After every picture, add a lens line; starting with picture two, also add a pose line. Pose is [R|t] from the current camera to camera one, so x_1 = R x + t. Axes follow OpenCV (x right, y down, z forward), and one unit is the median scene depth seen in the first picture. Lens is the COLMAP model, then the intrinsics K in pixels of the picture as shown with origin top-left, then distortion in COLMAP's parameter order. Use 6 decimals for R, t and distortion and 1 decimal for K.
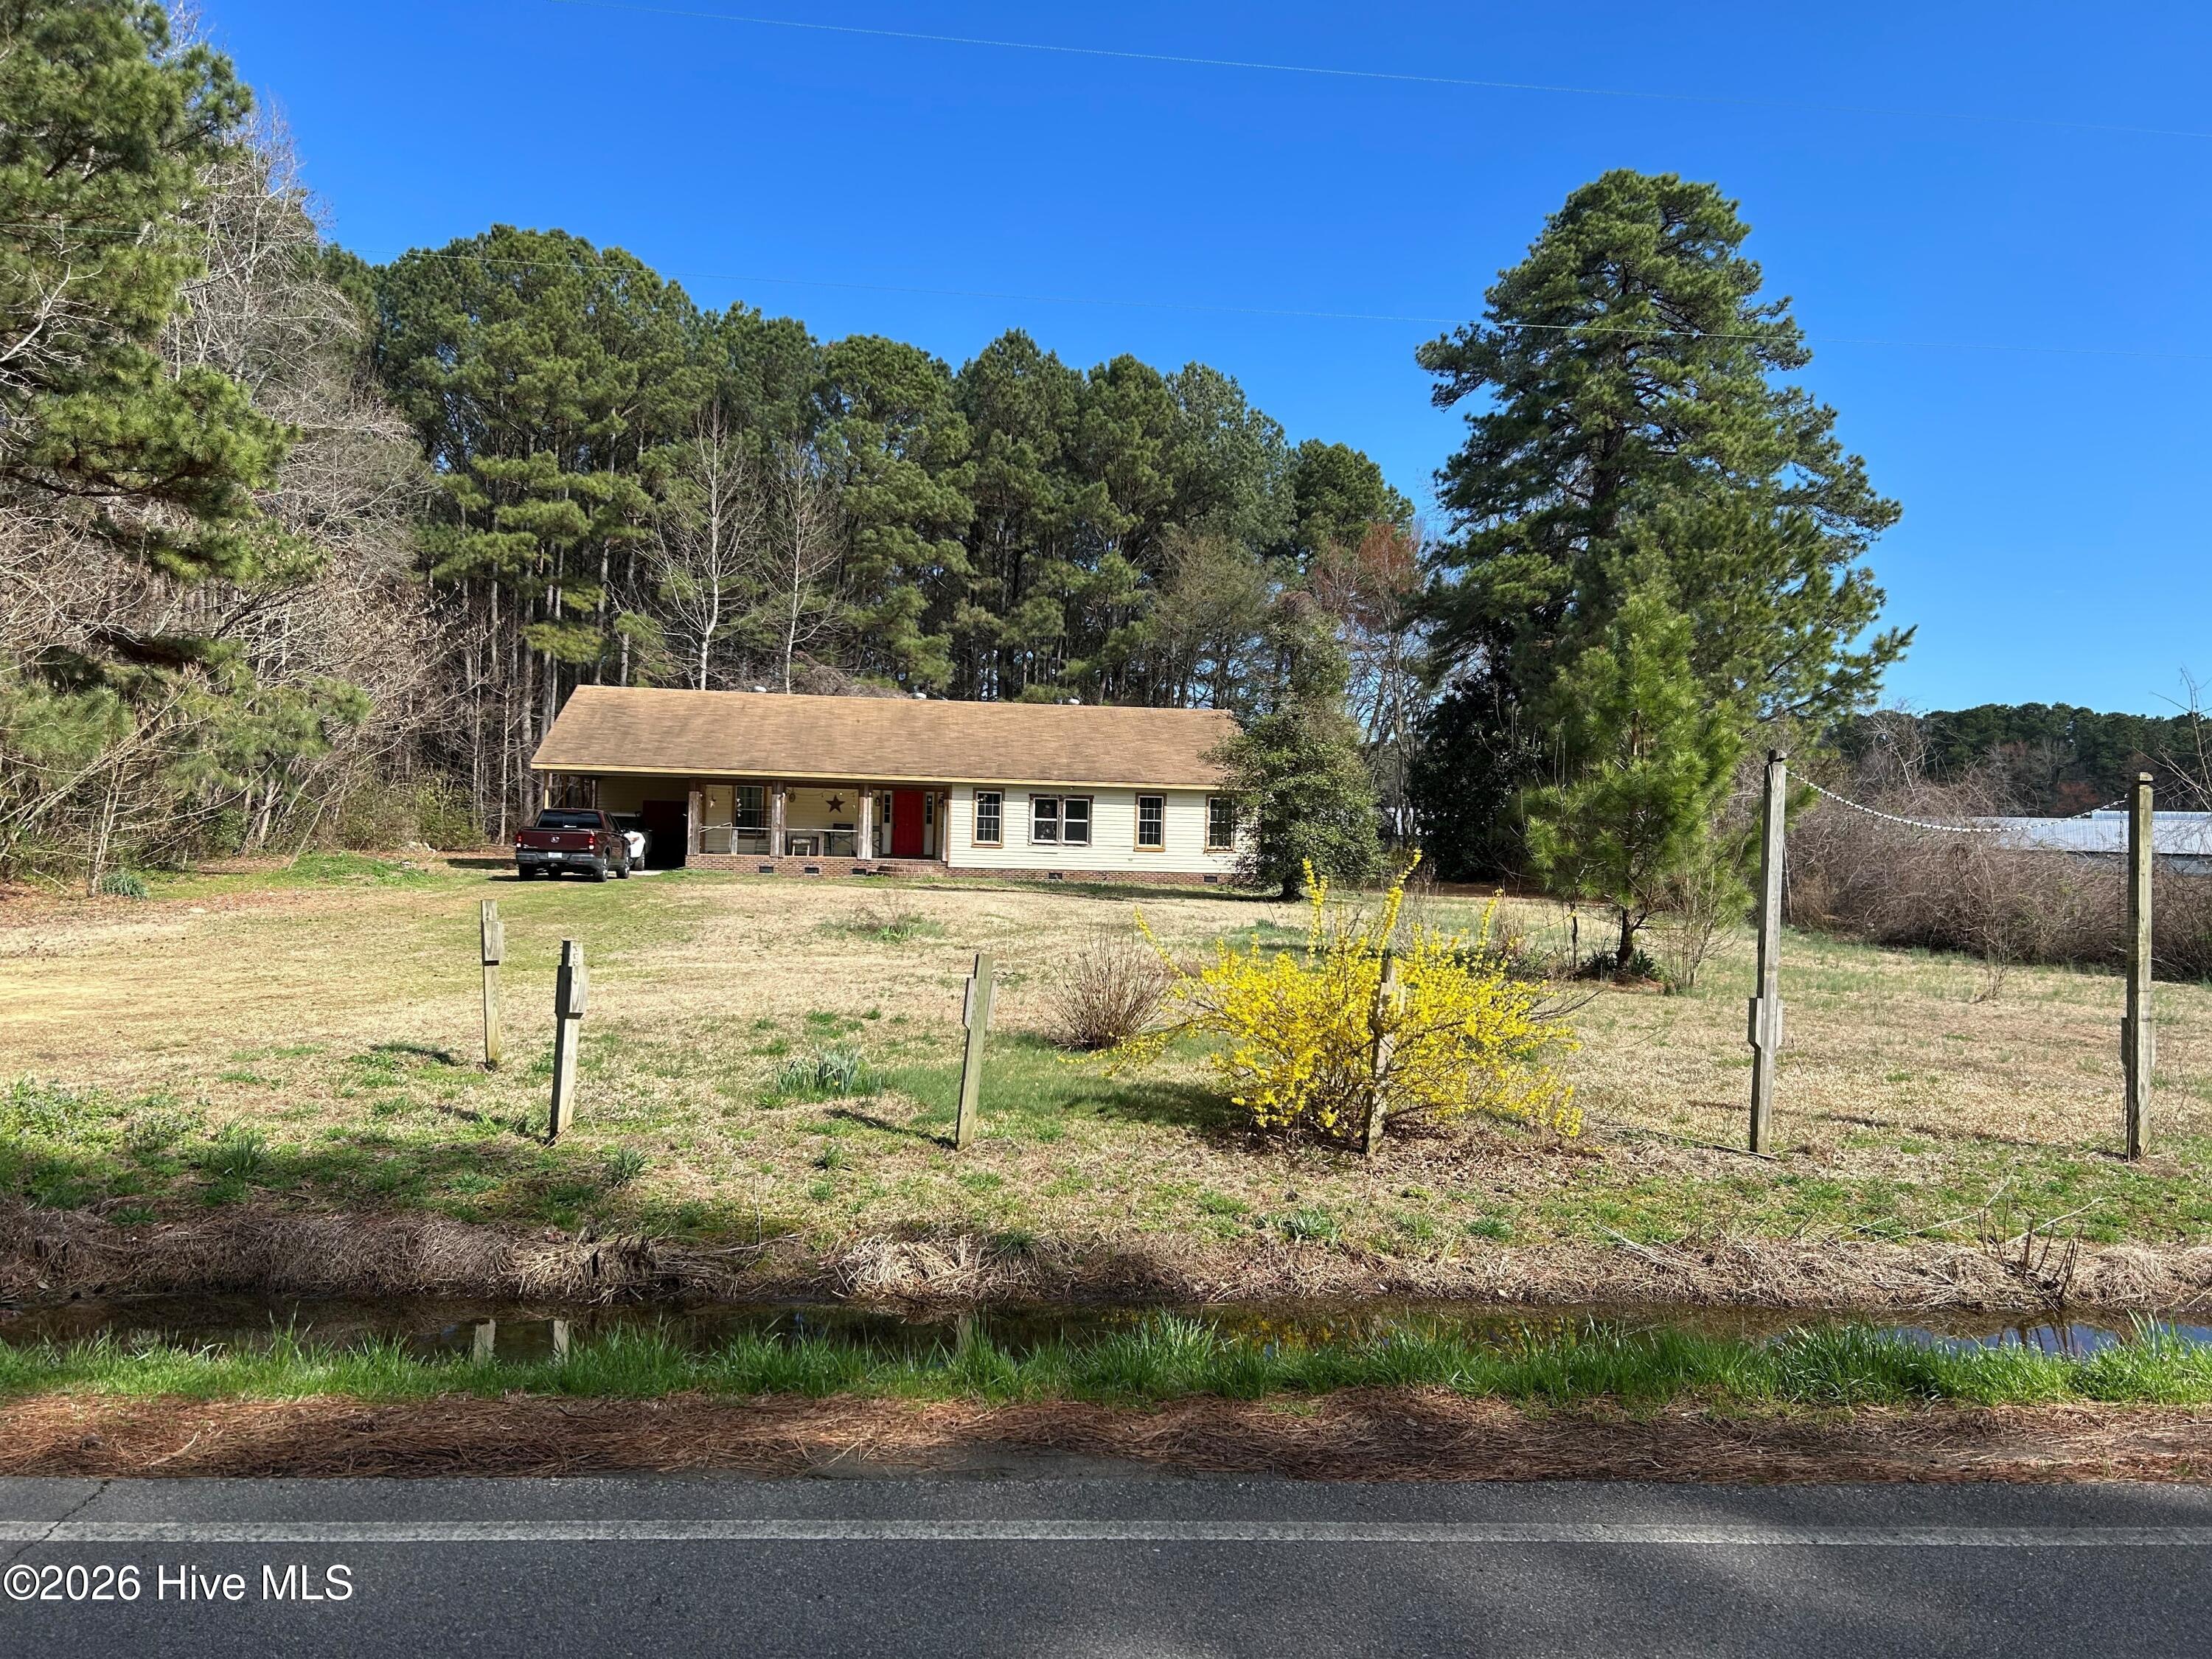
lens RADIAL K [[1603.0, 0, 1111.5], [0, 1603.0, 835.7], [0, 0, 1]] dist [0.117186, -0.000255]
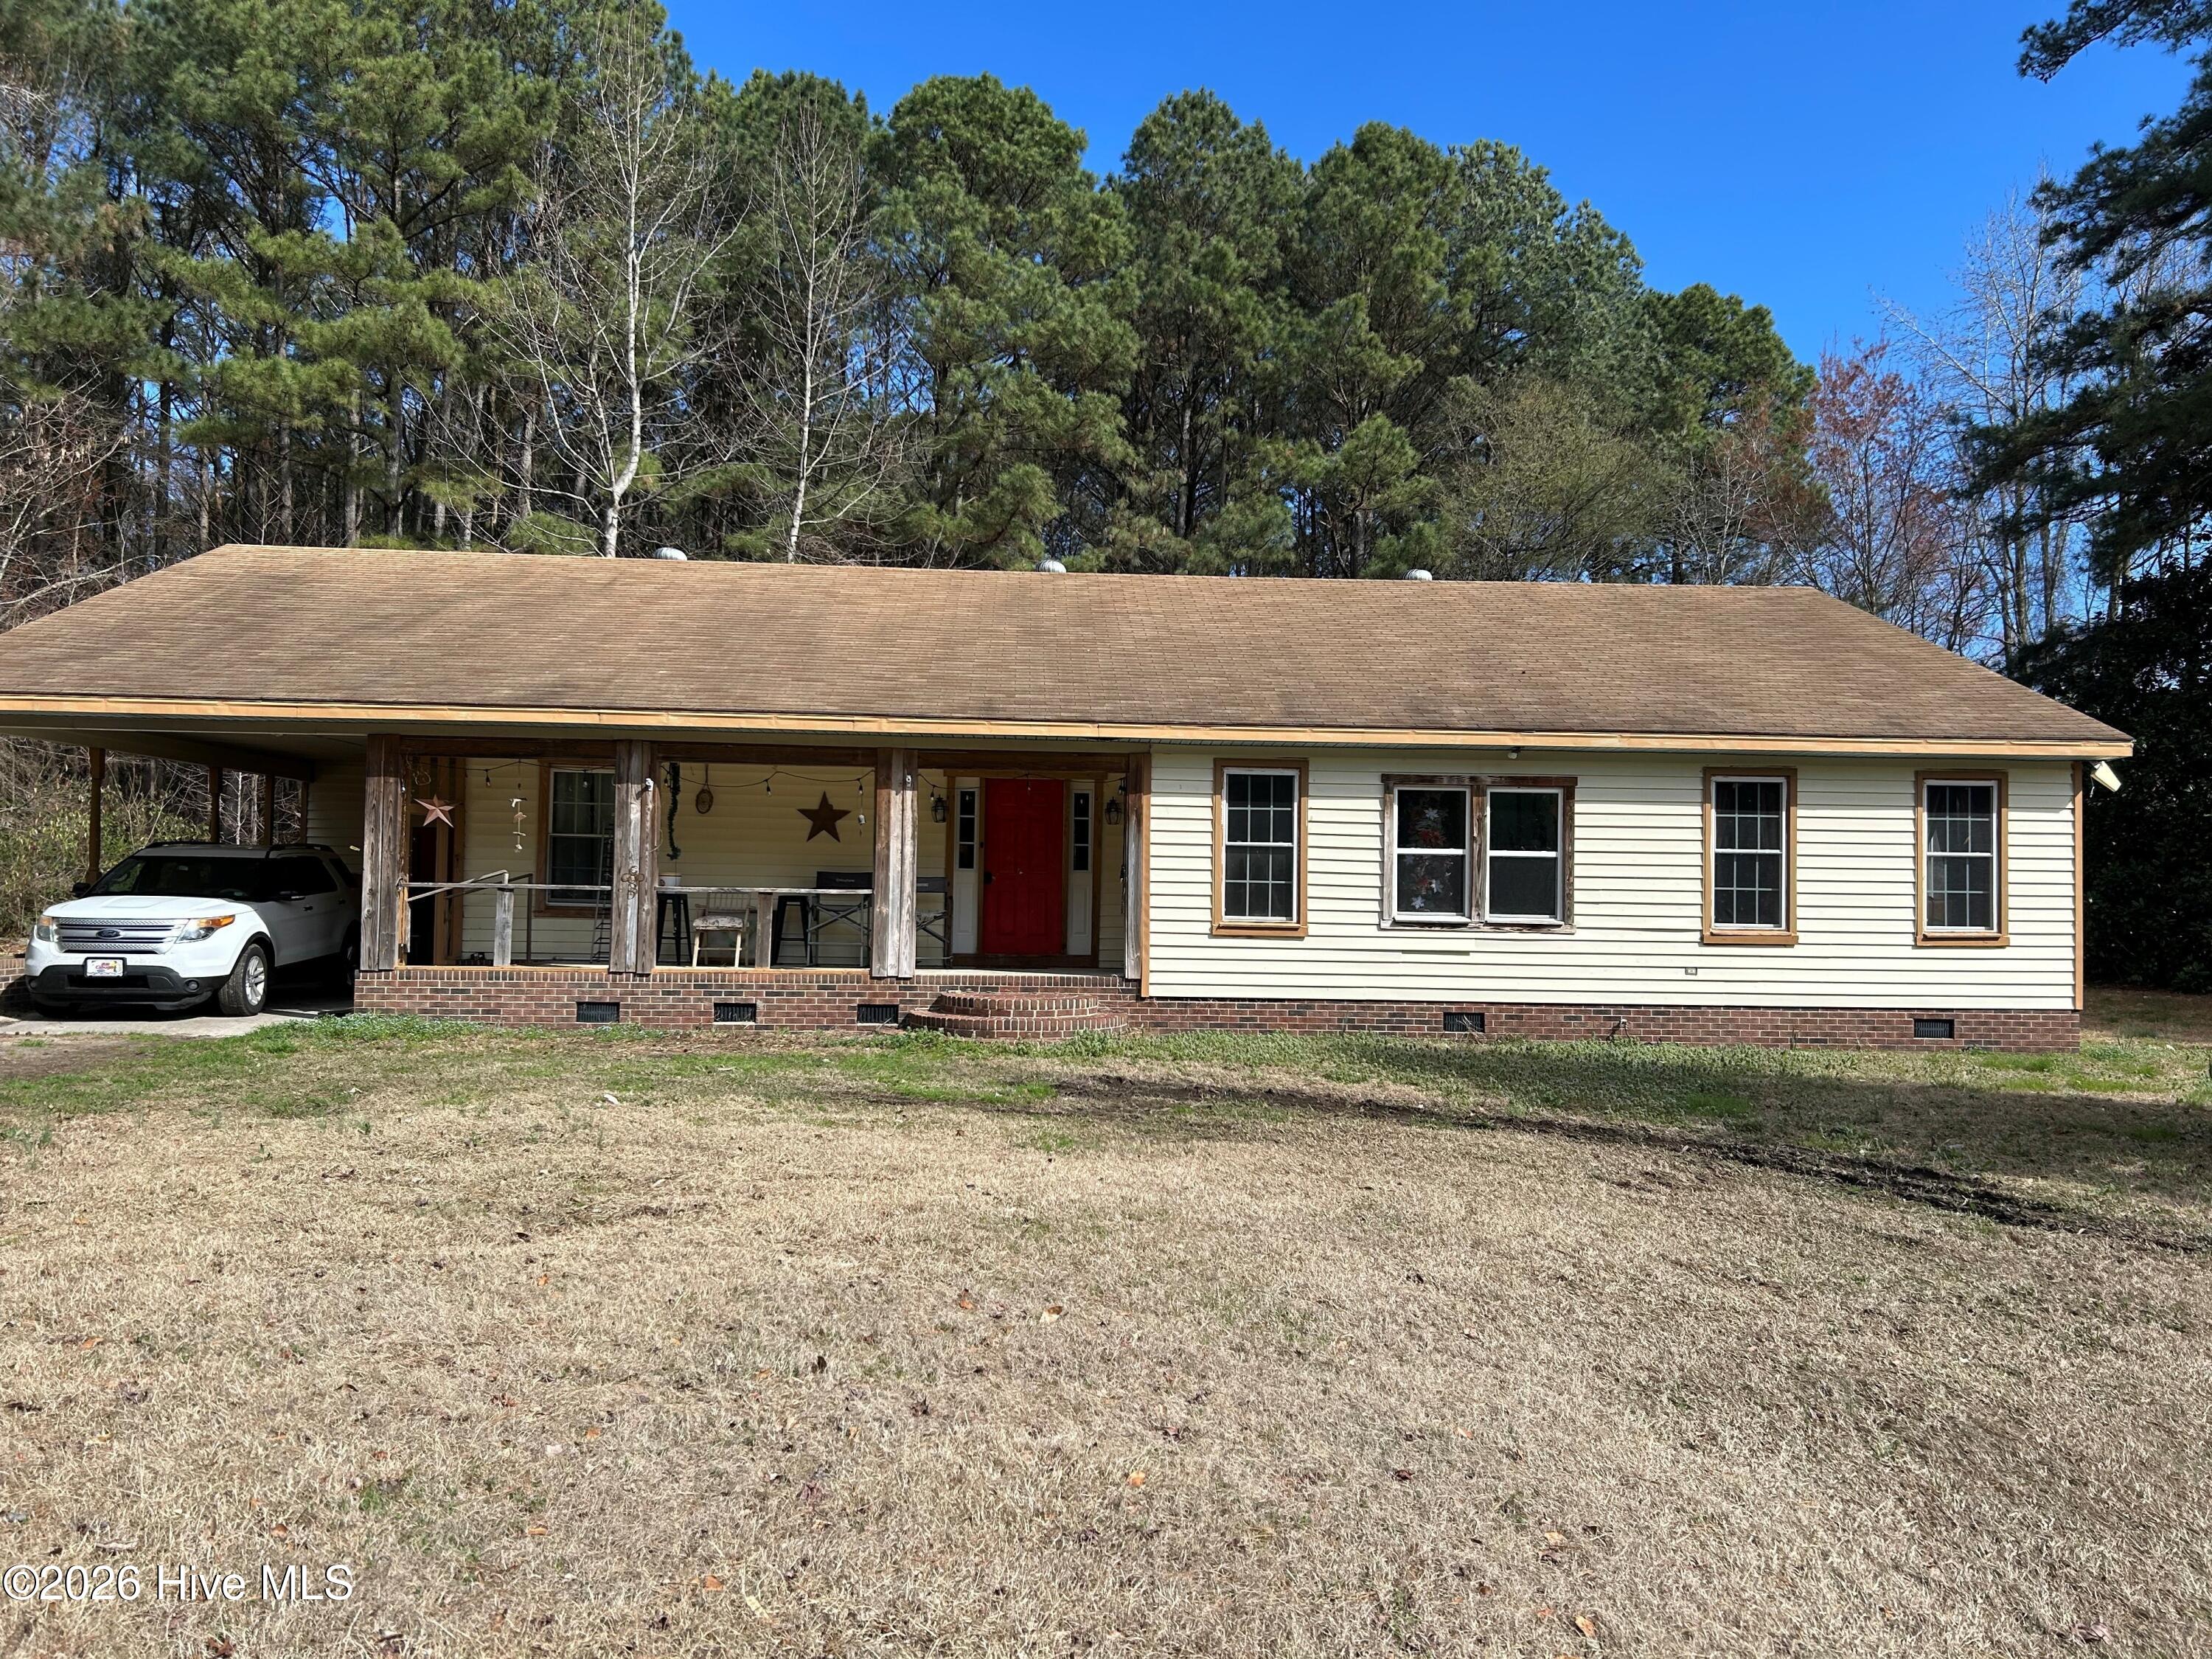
lens RADIAL K [[1603.0, 0, 1111.5], [0, 1603.0, 835.7], [0, 0, 1]] dist [0.117186, -0.000255]
pose [[0.996770, -0.013595, -0.079144, -0.080004], [0.010284, 0.999061, -0.042091, 0.000138], [0.079642, 0.041141, 0.995974, 0.655128]]
